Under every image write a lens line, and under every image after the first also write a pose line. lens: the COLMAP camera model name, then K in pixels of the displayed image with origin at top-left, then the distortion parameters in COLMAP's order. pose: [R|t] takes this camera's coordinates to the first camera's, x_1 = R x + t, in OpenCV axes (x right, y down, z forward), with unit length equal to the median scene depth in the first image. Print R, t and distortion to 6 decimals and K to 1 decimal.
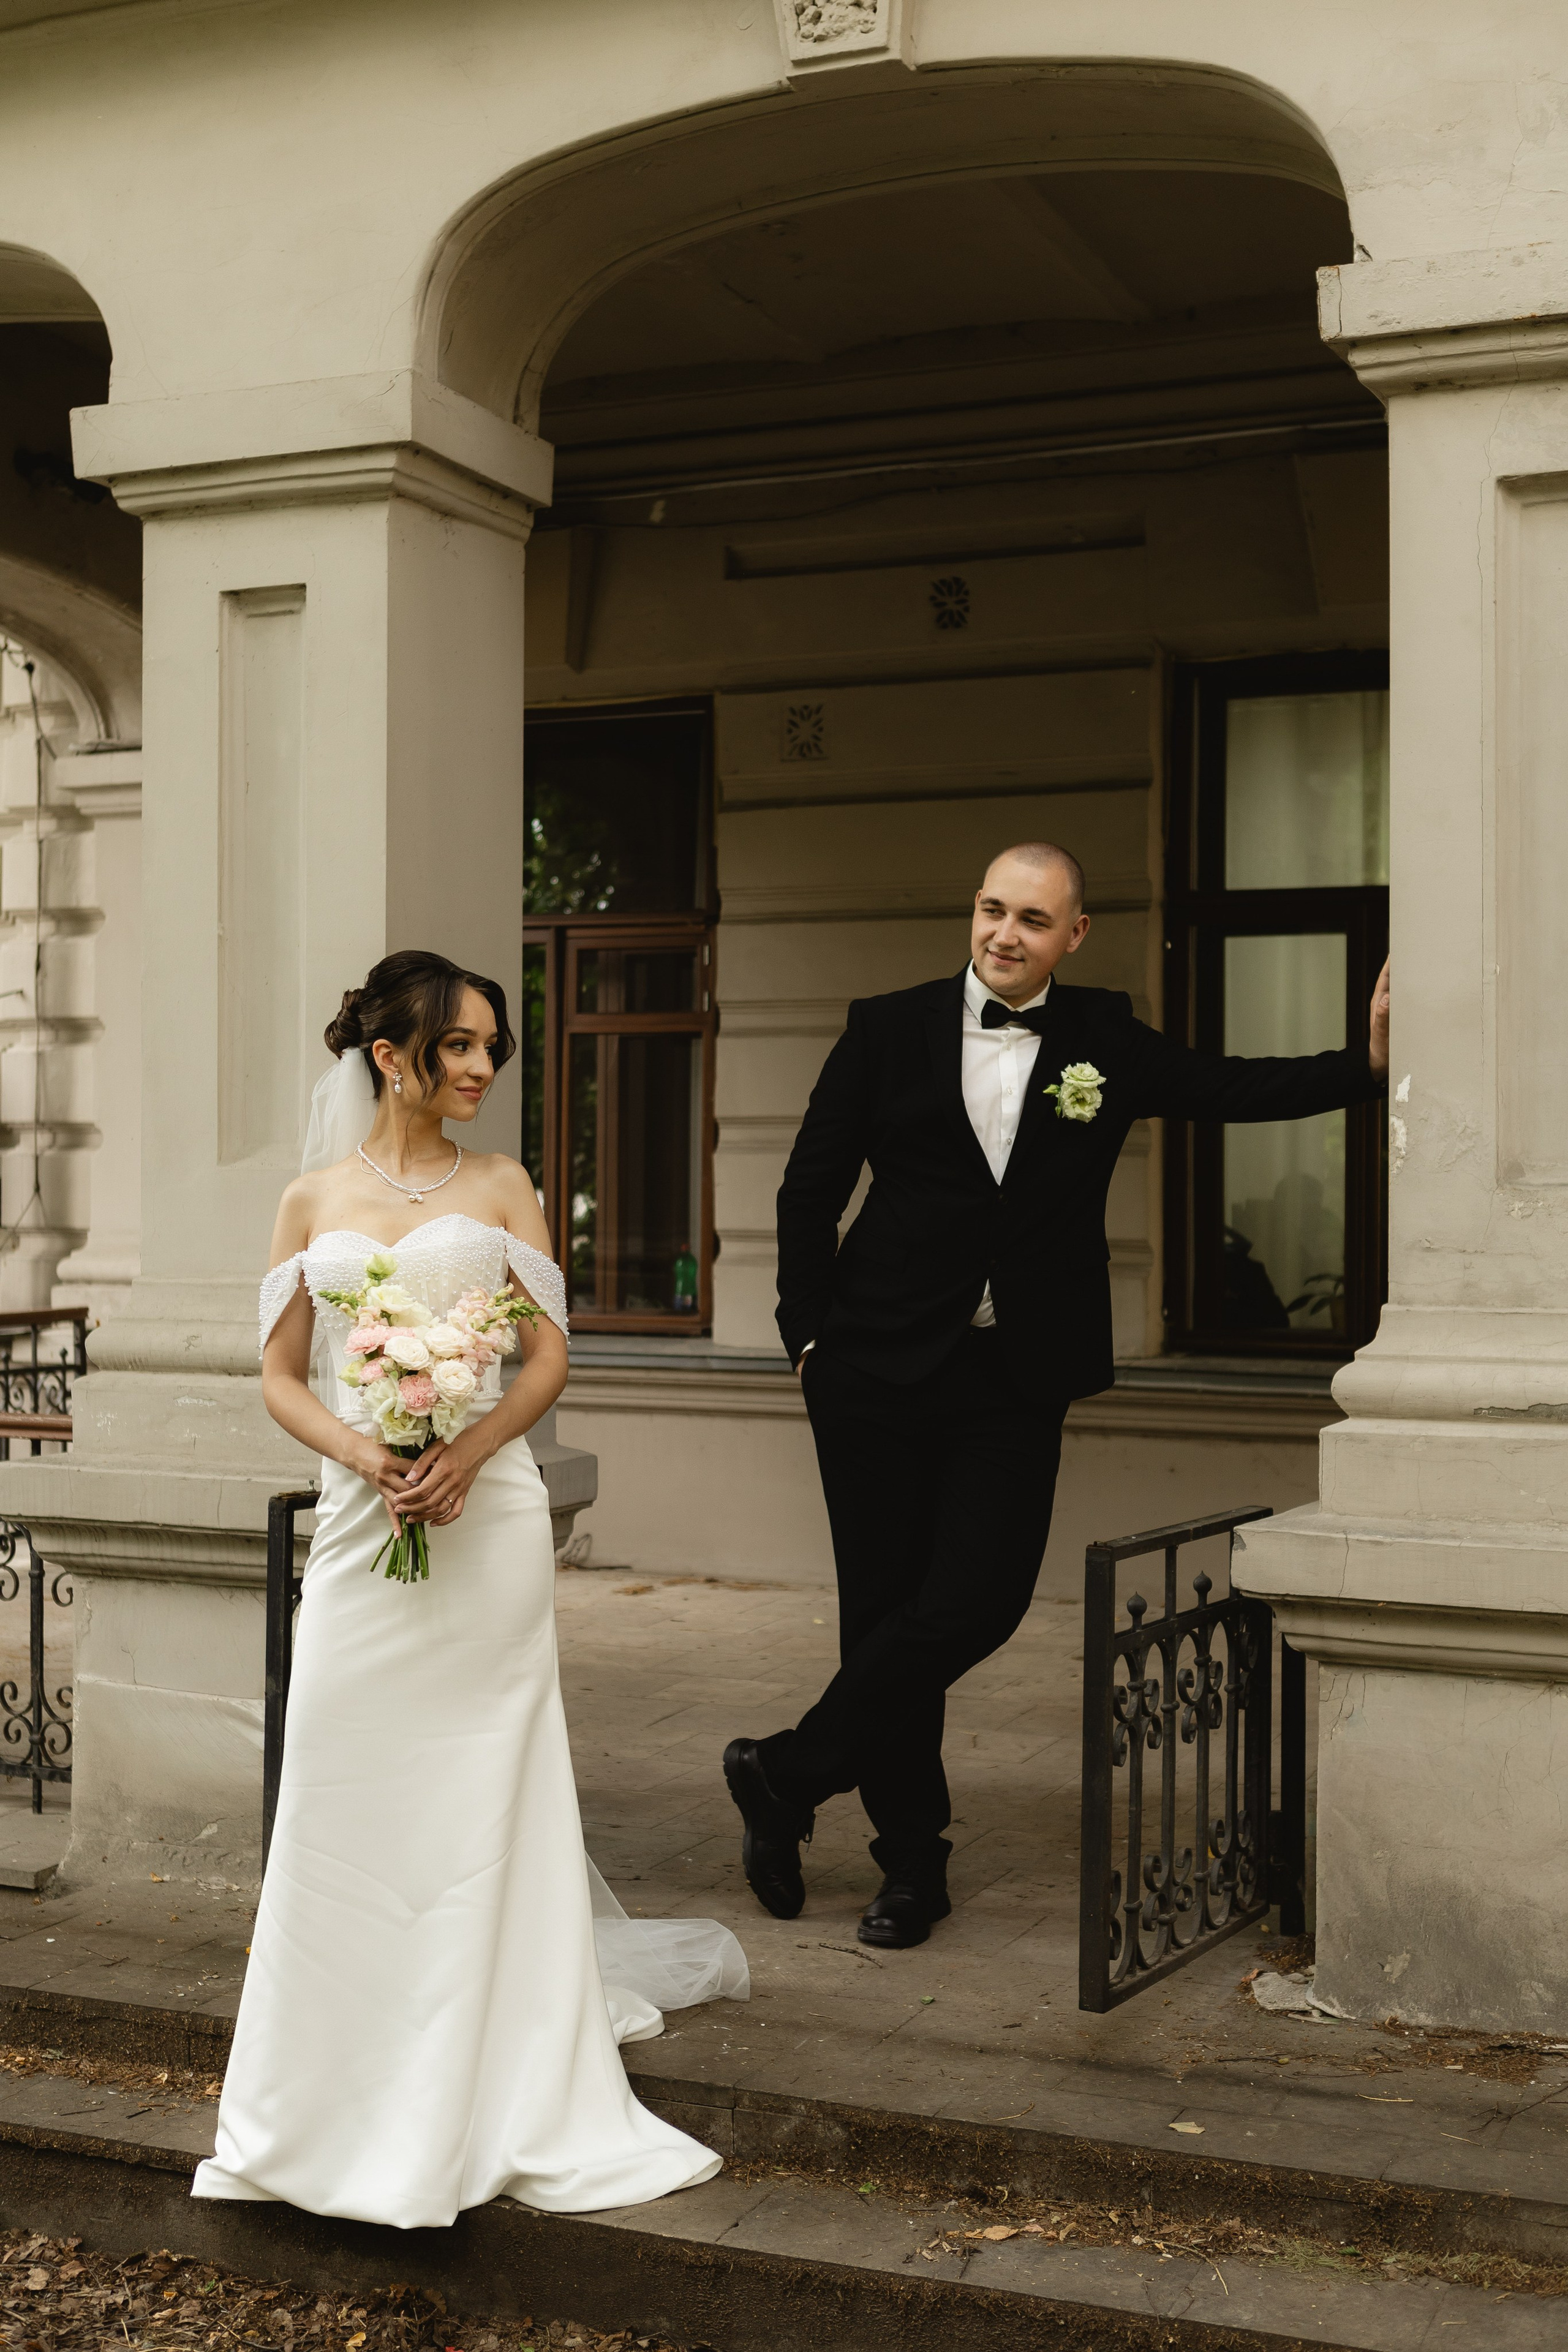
lens RADIAL K [[2856.7, 0, 781.6], [0, 2856.7, 1137.6], [0, 0, 1]] dist [-0.030666, 0.000000]
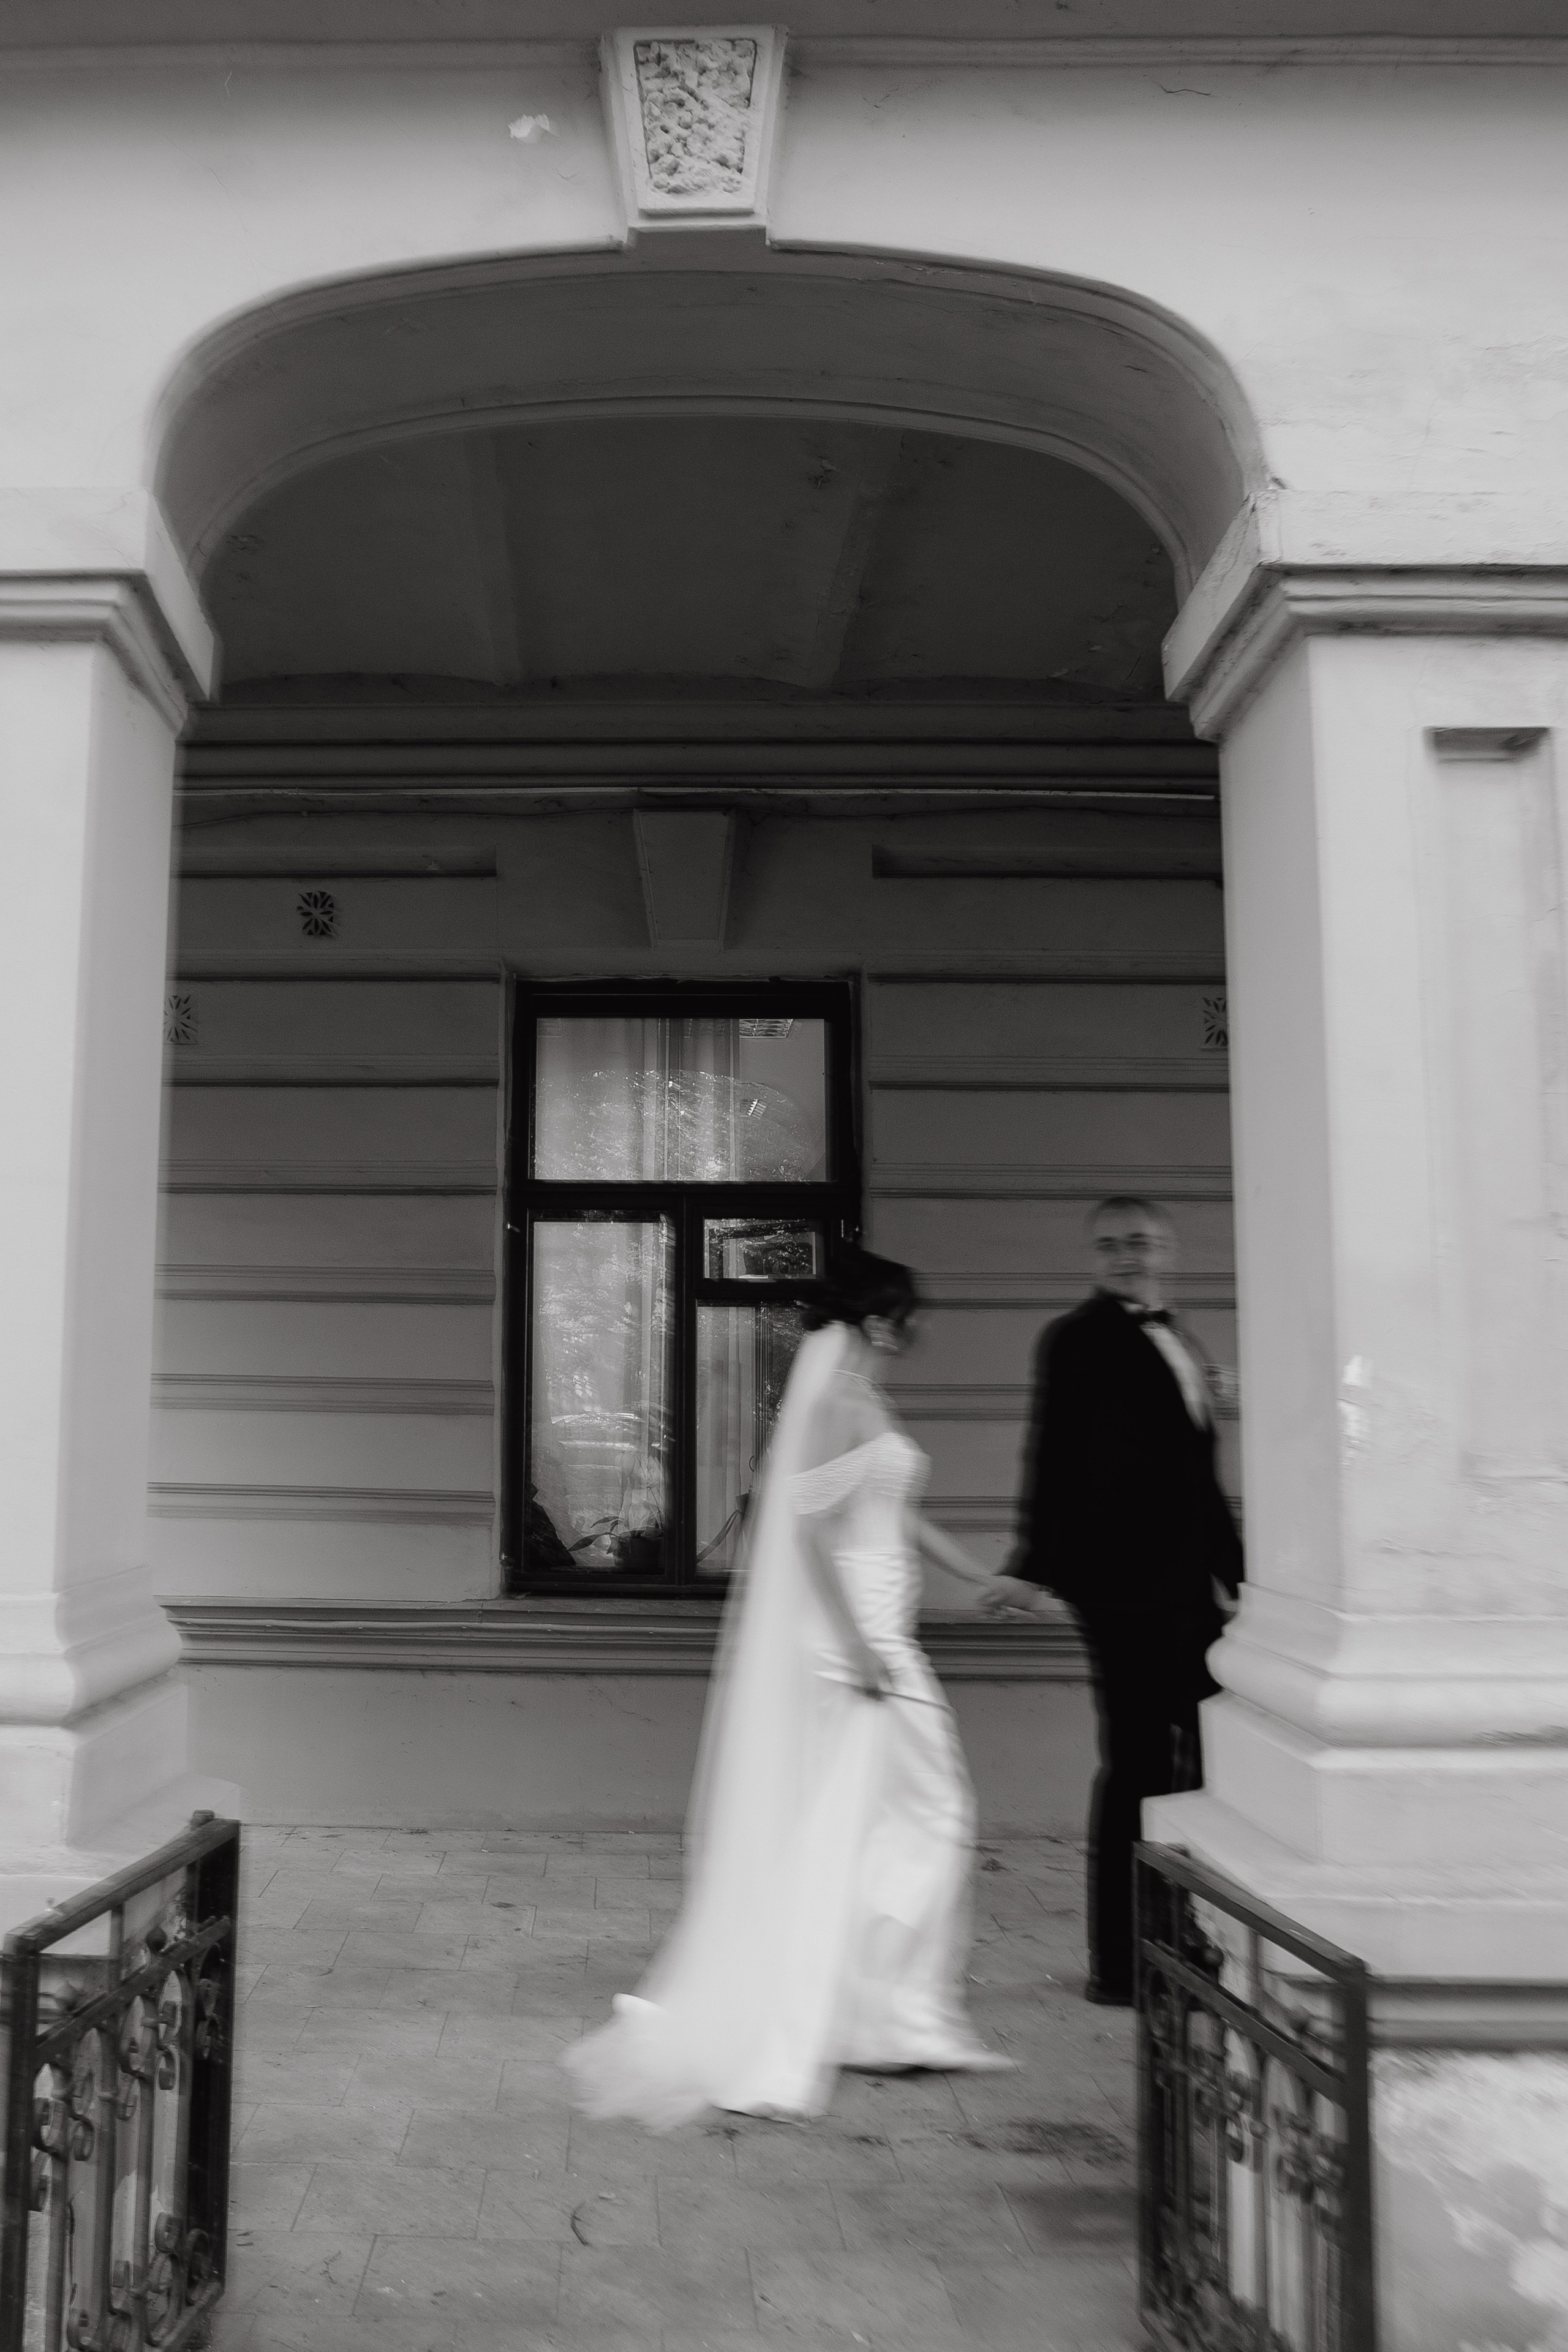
lens RADIAL K [[1985.1, 0, 542.6], [0, 1985.1, 1139.3], [0, 0, 1]] dist [-0.049501, 0.012840]
pose [[0.935412, 0.053951, 0.349418, -0.231809], [-0.011395, 0.992376, -0.122720, -0.010074], [-0.353375, 0.110812, 0.928896, 0.475294]]
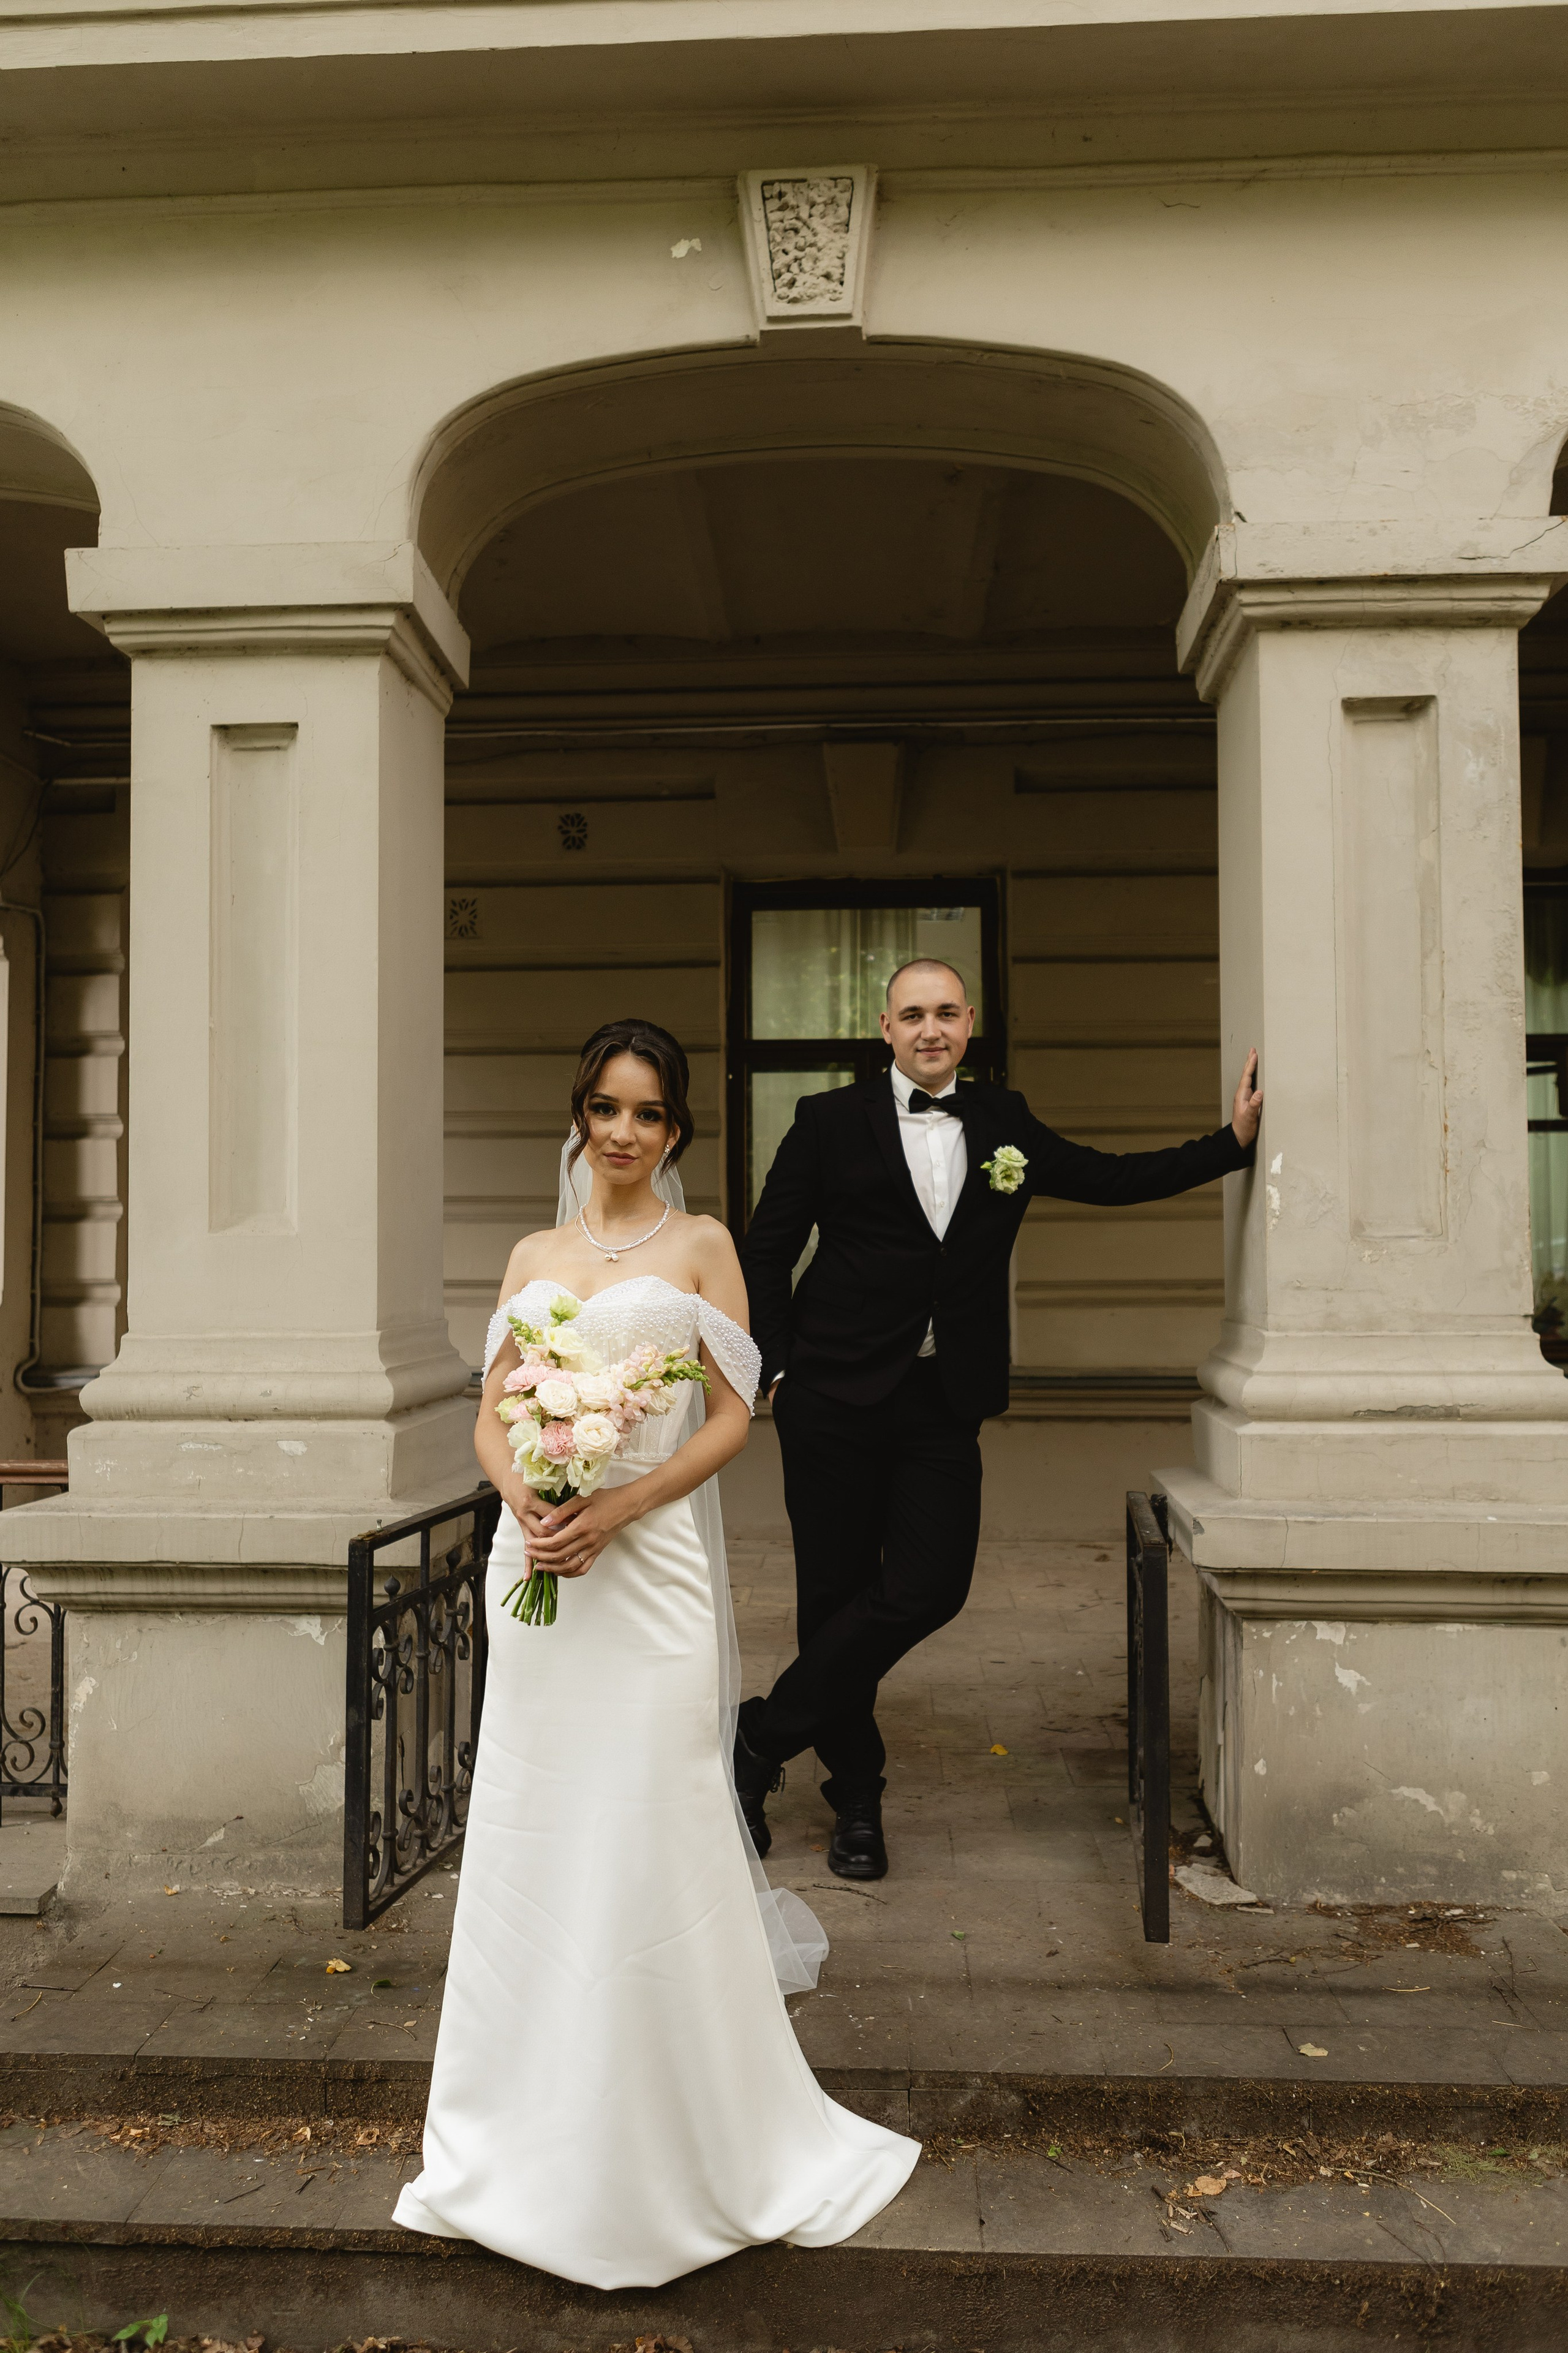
lens RADIAL K [[1704.6, 0, 775.1], [0, 1704.6, 1170.5], [0, 0, 1]] dist [-0.001716, -0.004711]
pose [[0.940982, 0.003843, 0.338435, -0.242897], [0.005291, 0.999646, -0.026061, 0.004567], [-0.338415, 0.026313, 0.940629, 0.331948]]
